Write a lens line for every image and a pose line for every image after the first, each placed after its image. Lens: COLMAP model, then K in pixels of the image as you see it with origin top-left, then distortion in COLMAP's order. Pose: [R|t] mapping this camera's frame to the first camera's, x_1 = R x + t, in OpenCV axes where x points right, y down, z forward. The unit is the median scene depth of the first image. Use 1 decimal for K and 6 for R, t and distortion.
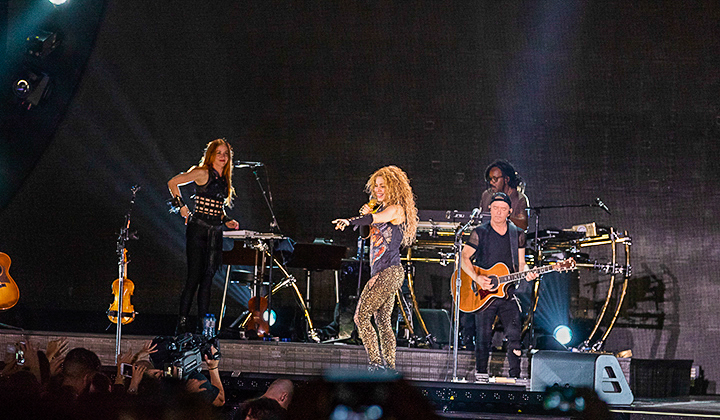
lens RADIAL K [[4222.2, 0, 360.1], [0, 4222.2, 209.8], [0, 0, 1]] dist [-0.610741, 0.000000]
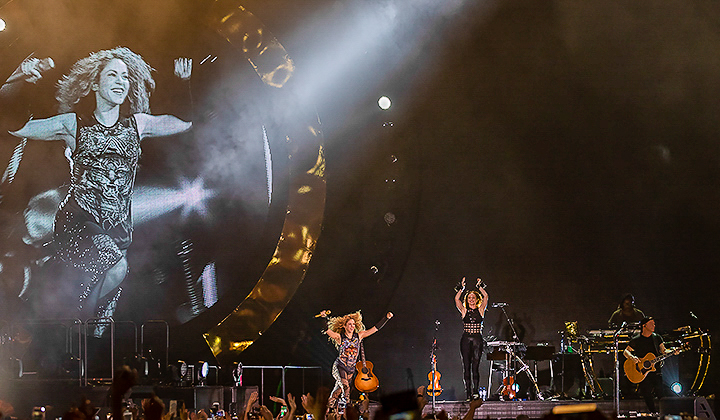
lens RADIAL K [[2577.4, 0, 359.9], [0, 2577.4, 210.4], [0, 0, 1]] dist [-0.333724, 0.000000]
pose [[0.995203, -0.060606, -0.076797, 0.001572], [0.056938, 0.997171, -0.049074, -0.000351], [0.079554, 0.044466, 0.995838, -0.117225]]
